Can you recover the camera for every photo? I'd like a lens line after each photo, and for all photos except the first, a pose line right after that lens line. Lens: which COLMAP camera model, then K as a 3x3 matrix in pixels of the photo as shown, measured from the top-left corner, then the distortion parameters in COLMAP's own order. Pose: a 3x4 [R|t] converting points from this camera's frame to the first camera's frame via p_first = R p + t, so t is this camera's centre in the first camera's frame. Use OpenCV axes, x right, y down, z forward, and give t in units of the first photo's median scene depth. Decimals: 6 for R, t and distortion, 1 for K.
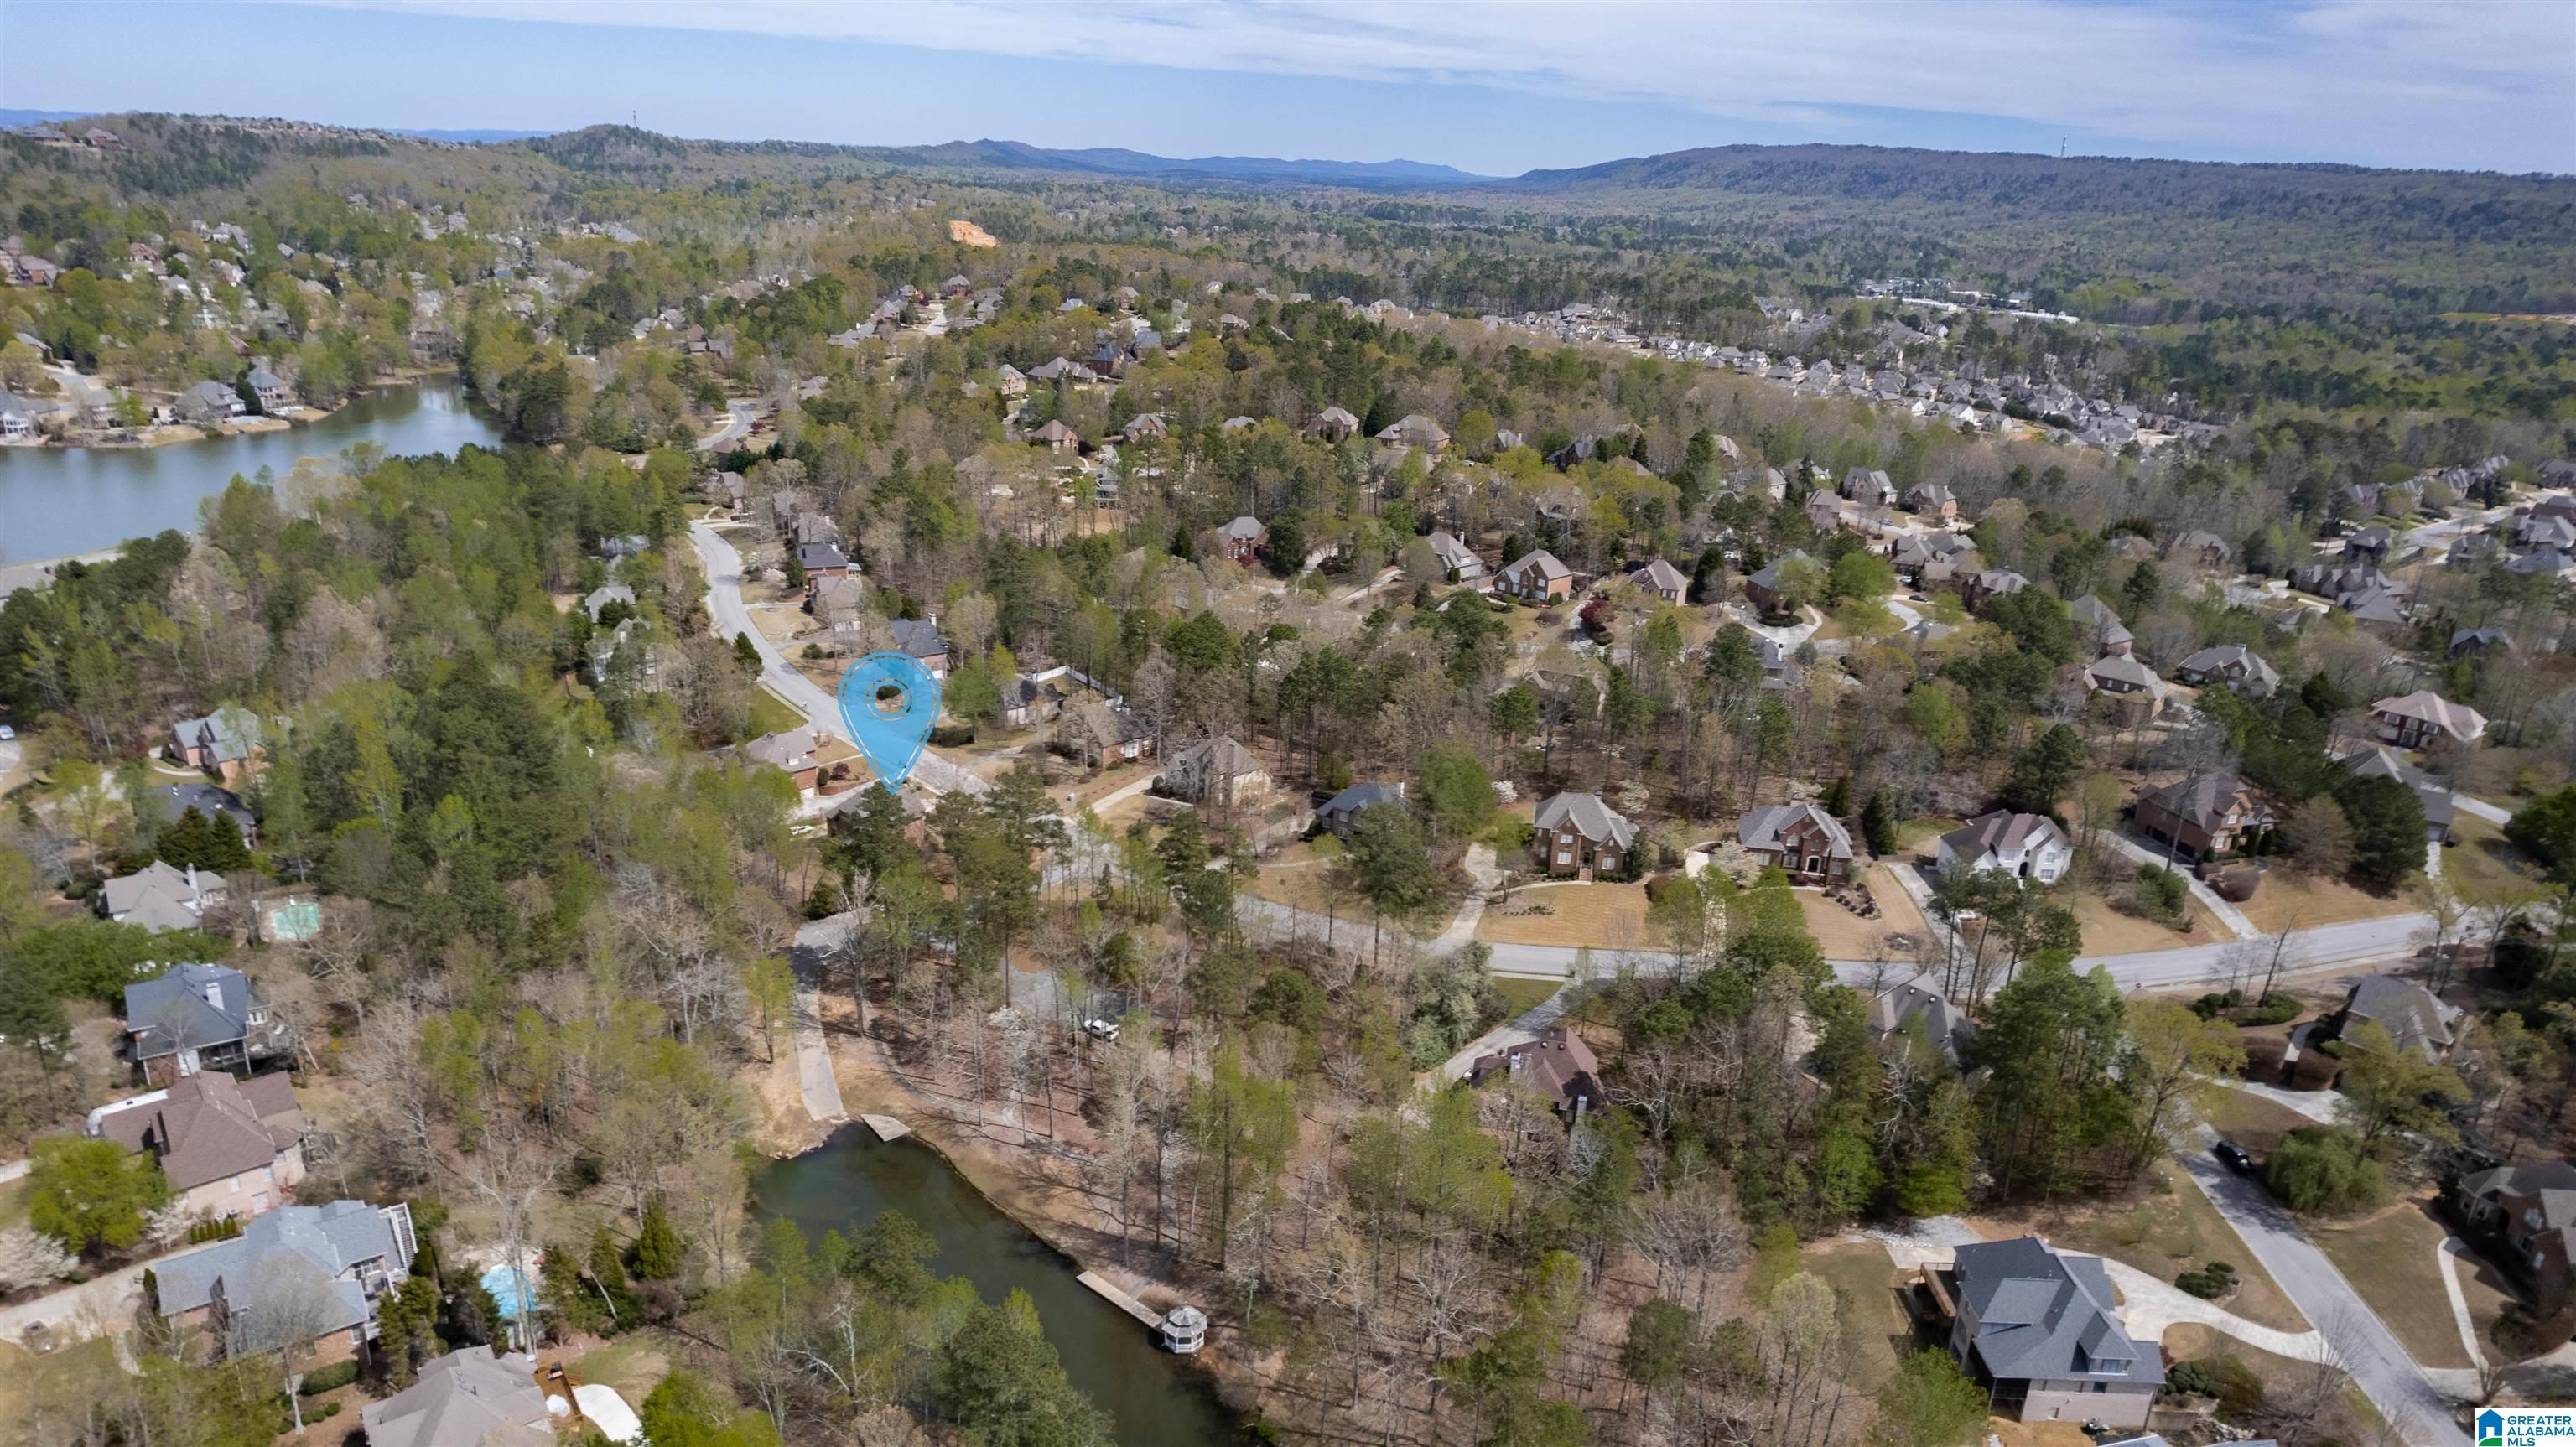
lens RADIAL K [[1662.3, 0, 1288.0], [0, 1662.3, 723.5], [0, 0, 1]] dist [-0.086439, 0.085983]
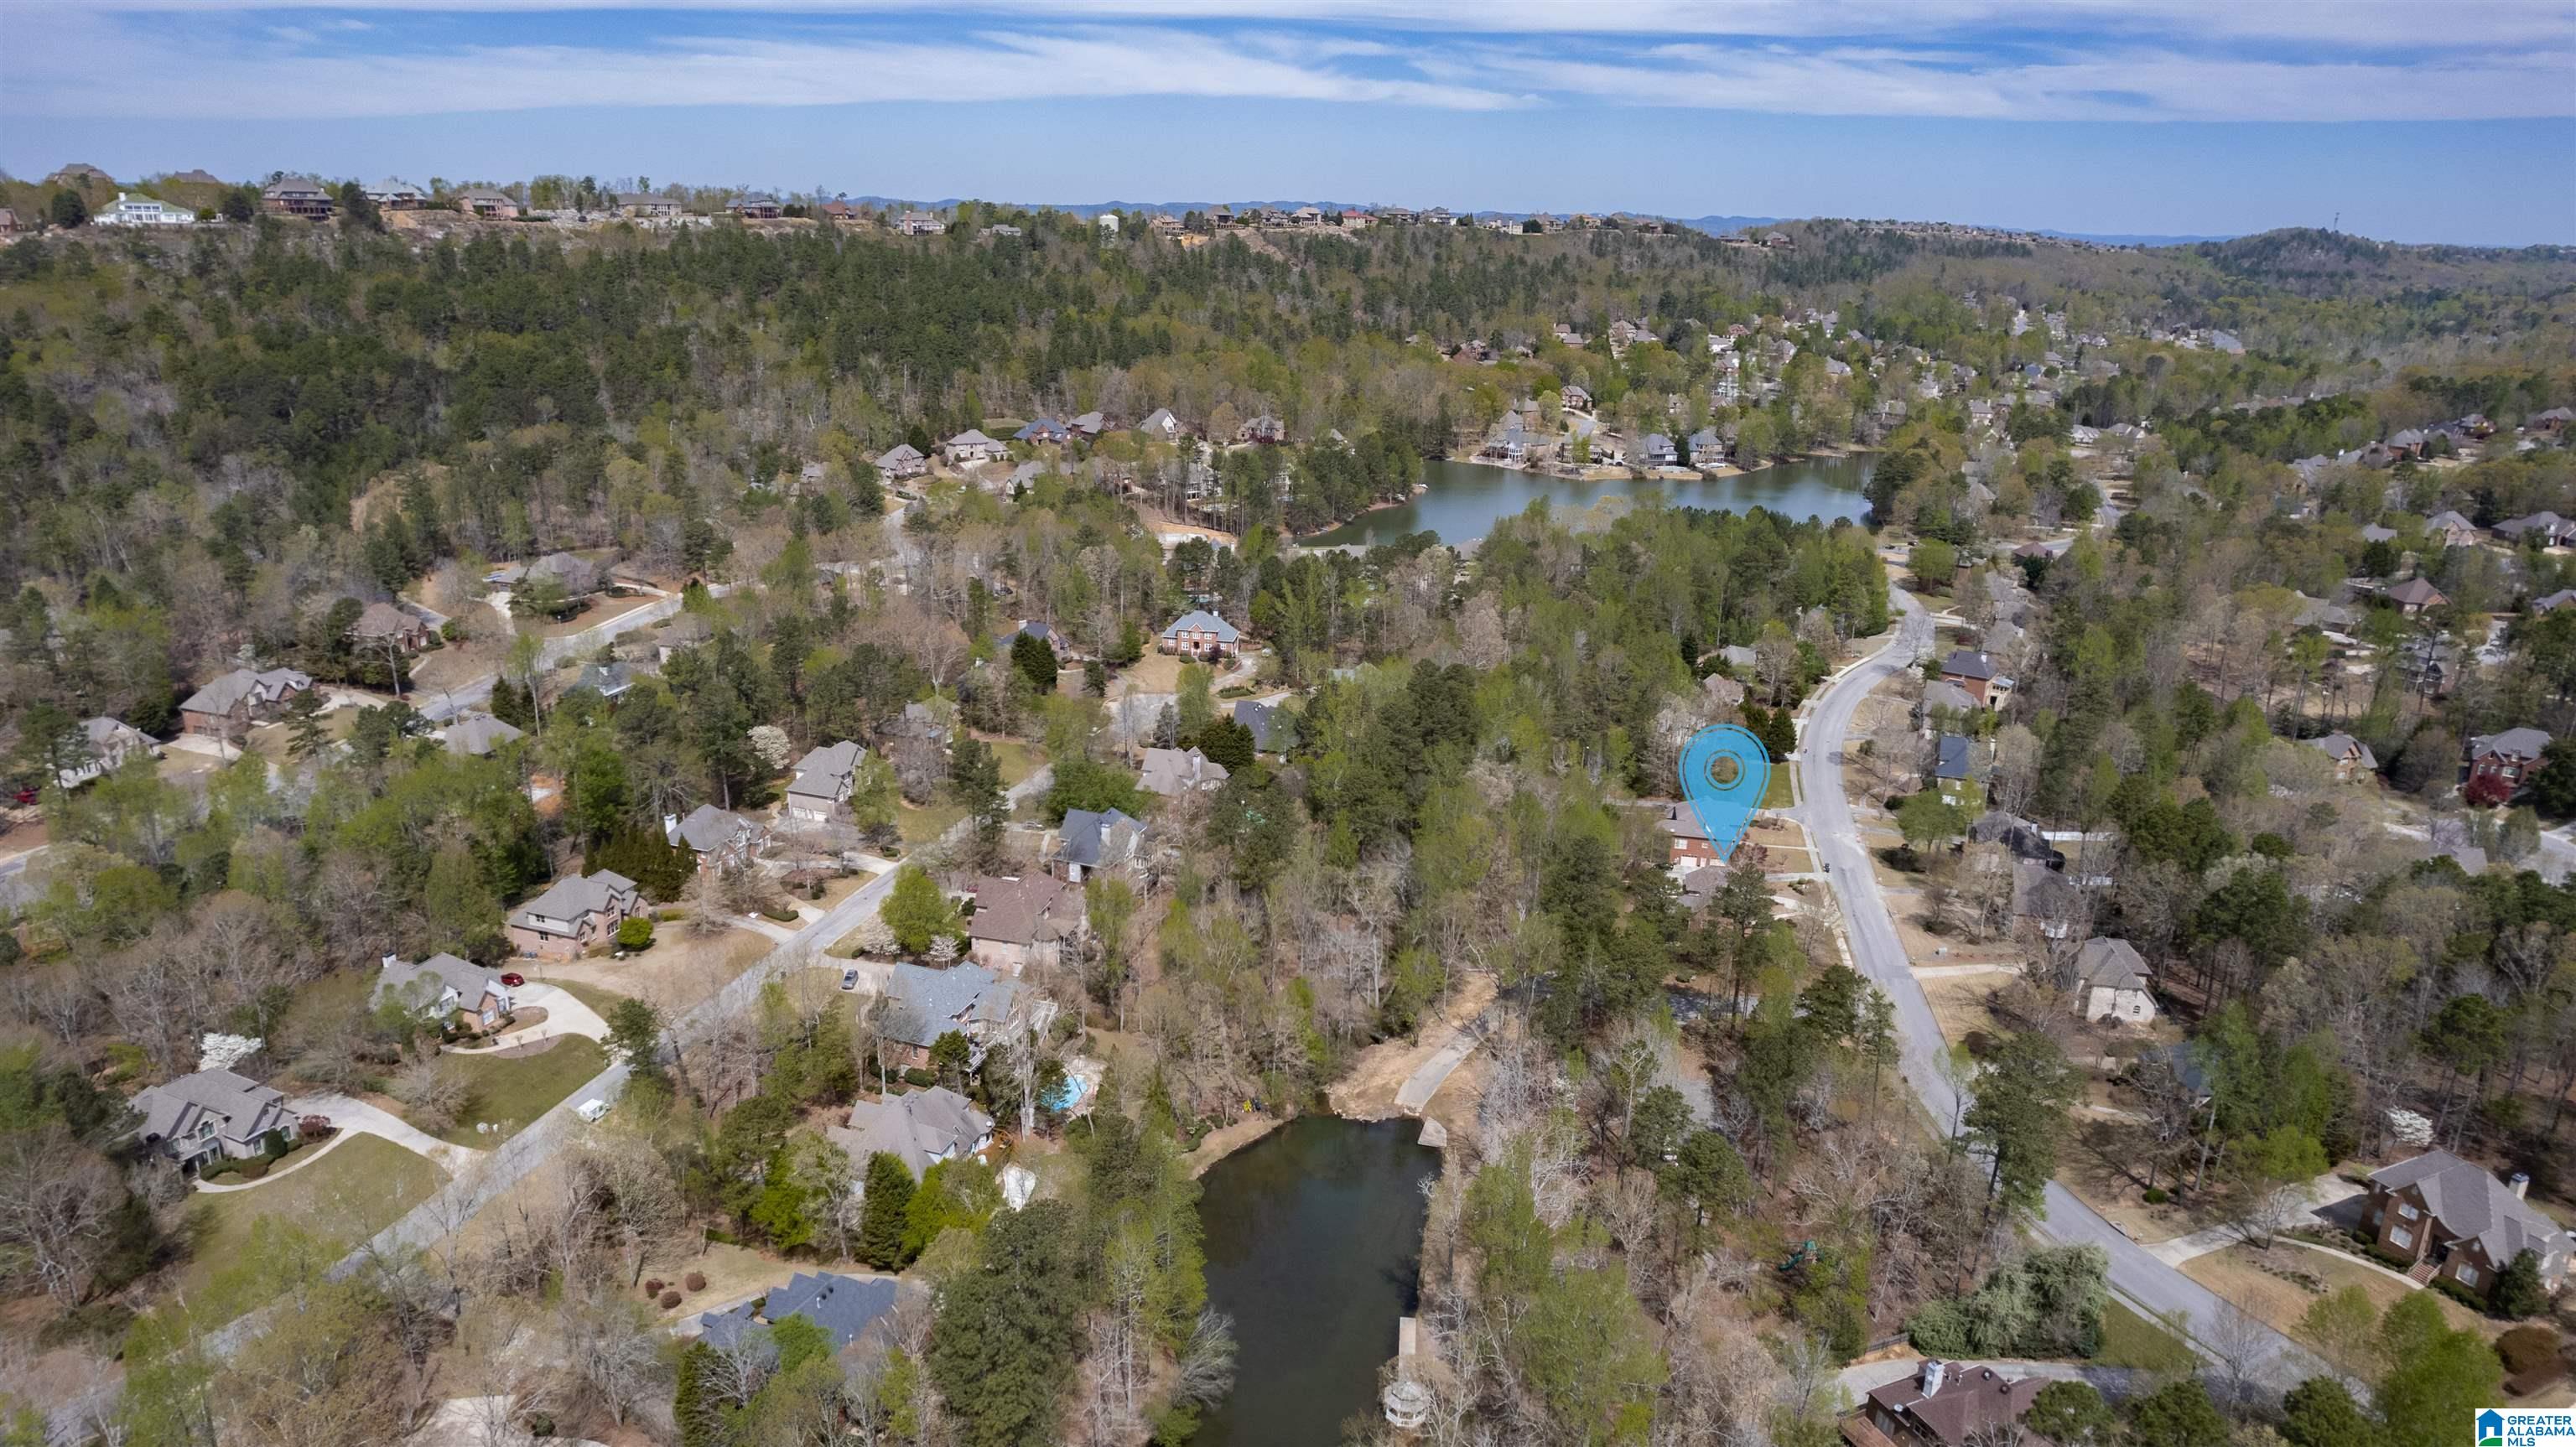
lens RADIAL K [[1662.3, 0, 1288.0], [0, 1662.3, 723.5], [0, 0, 1]] dist [-0.086439, 0.085983]
pose [[0.583149, 0.222380, -0.781335, 0.115853], [-0.267808, 0.960662, 0.073540, -0.015886], [0.766953, 0.166363, 0.619764, 0.053212]]
